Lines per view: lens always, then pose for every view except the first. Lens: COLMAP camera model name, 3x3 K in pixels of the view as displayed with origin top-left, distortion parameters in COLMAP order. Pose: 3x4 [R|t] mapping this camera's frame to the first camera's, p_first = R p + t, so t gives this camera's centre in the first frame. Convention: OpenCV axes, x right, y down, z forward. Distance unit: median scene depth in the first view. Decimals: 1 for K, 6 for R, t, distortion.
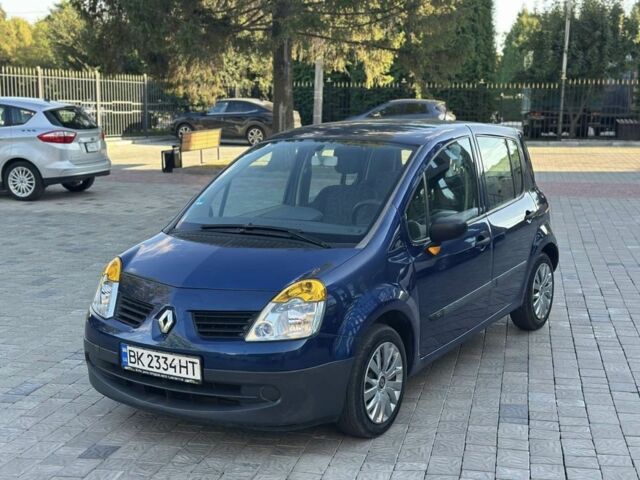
lens RADIAL K [[881.9, 0, 322.7], [0, 881.9, 248.1], [0, 0, 1]] dist [0.185779, -0.357915]
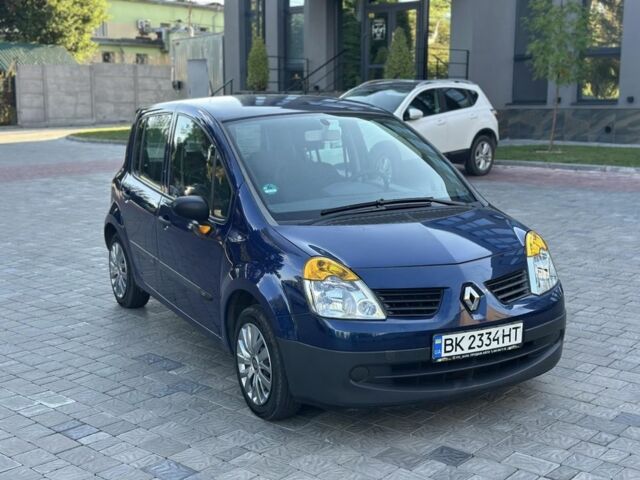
lens RADIAL K [[881.9, 0, 322.7], [0, 881.9, 248.1], [0, 0, 1]] dist [0.185779, -0.357915]
pose [[0.485872, -0.156333, 0.859935, -1.066090], [0.146606, 0.984511, 0.096147, -0.086913], [-0.861647, 0.079356, 0.501265, 0.645875]]
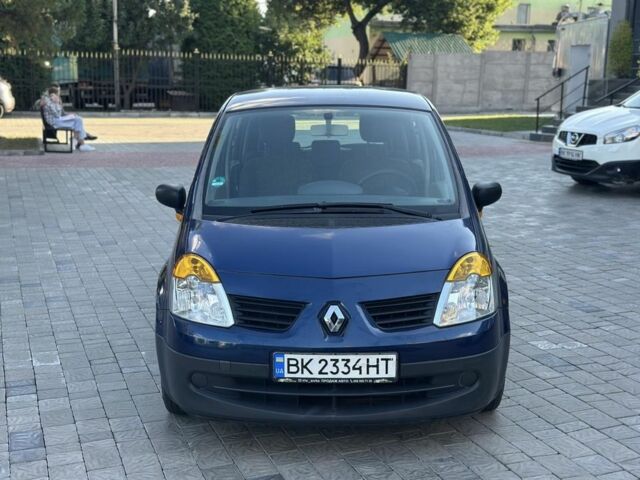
lens RADIAL K [[881.9, 0, 322.7], [0, 881.9, 248.1], [0, 0, 1]] dist [0.185779, -0.357915]
pose [[0.843062, -0.096263, 0.529131, -0.628818], [0.079819, 0.995351, 0.053905, -0.032693], [-0.531860, -0.003211, 0.846826, 0.275112]]
